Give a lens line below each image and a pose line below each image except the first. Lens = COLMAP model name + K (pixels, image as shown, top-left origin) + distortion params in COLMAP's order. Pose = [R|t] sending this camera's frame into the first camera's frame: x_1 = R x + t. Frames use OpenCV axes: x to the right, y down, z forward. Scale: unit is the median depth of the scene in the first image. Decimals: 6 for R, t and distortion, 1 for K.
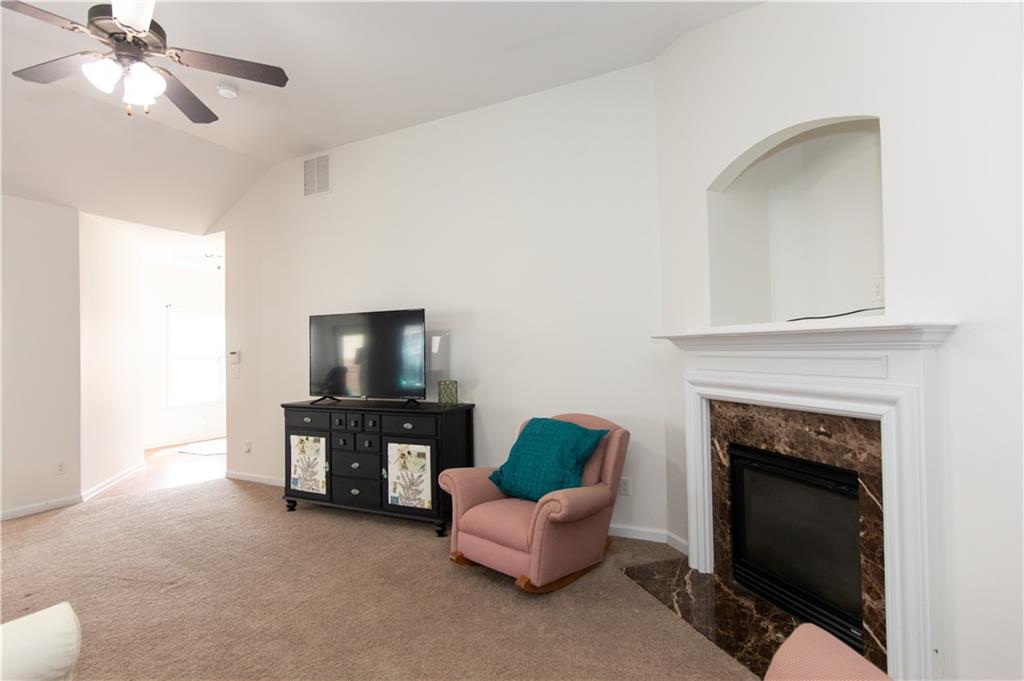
lens RADIAL K [[512.2, 0, 509.8], [0, 512.2, 339.5], [0, 0, 1]] dist [0.004189, 0.000934]
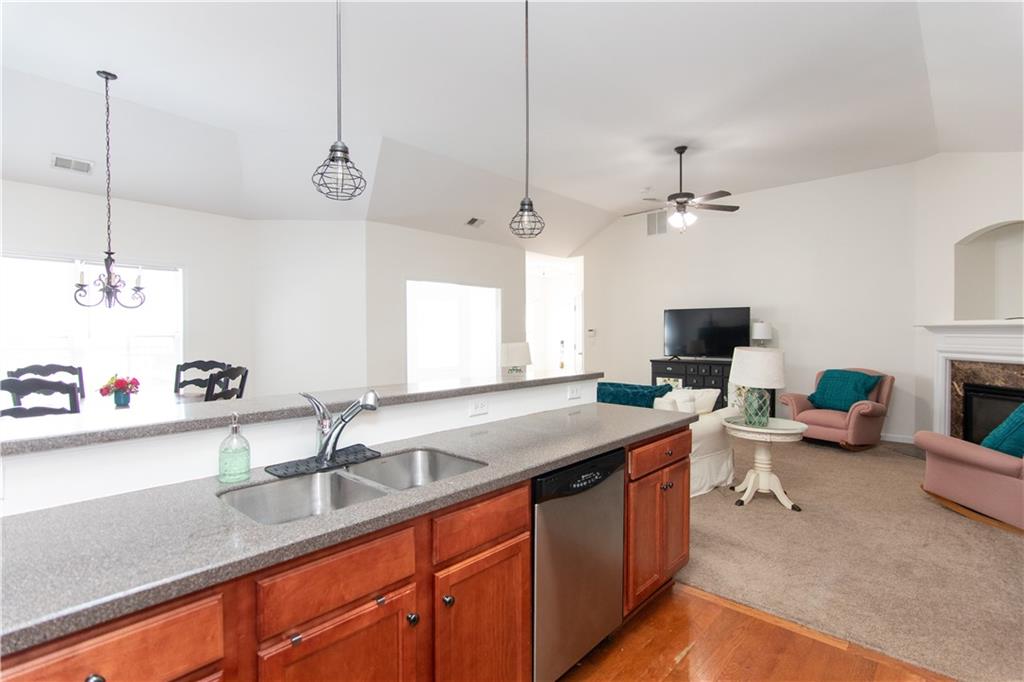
lens RADIAL K [[512.2, 0, 502.6], [0, 512.2, 338.2], [0, 0, 1]] dist [0.004189, 0.000934]
pose [[0.964982, 0.022314, -0.261365, -0.652348], [-0.013422, 0.999270, 0.035759, -0.006850], [0.261972, -0.030999, 0.964578, -1.145001]]
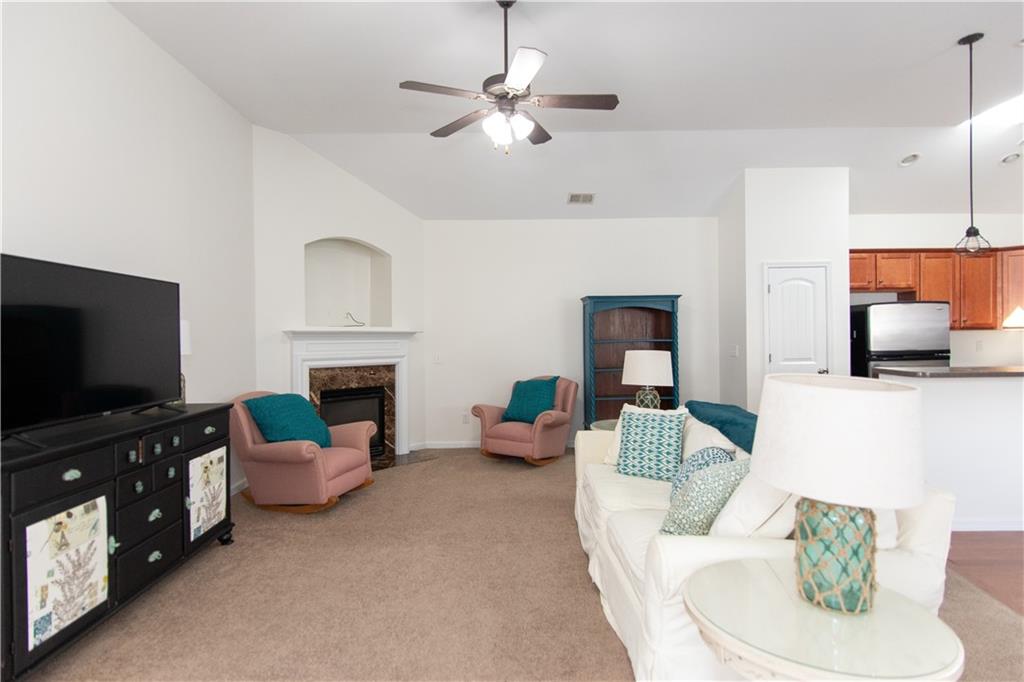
lens RADIAL K [[512.2, 0, 516.8], [0, 512.2, 336.3], [0, 0, 1]] dist [0.004189, 0.000934]
pose [[-0.475027, 0.024325, 0.879635, -1.366909], [0.003042, 0.999657, -0.026001, 0.051426], [-0.879966, -0.009675, -0.474938, 1.143634]]
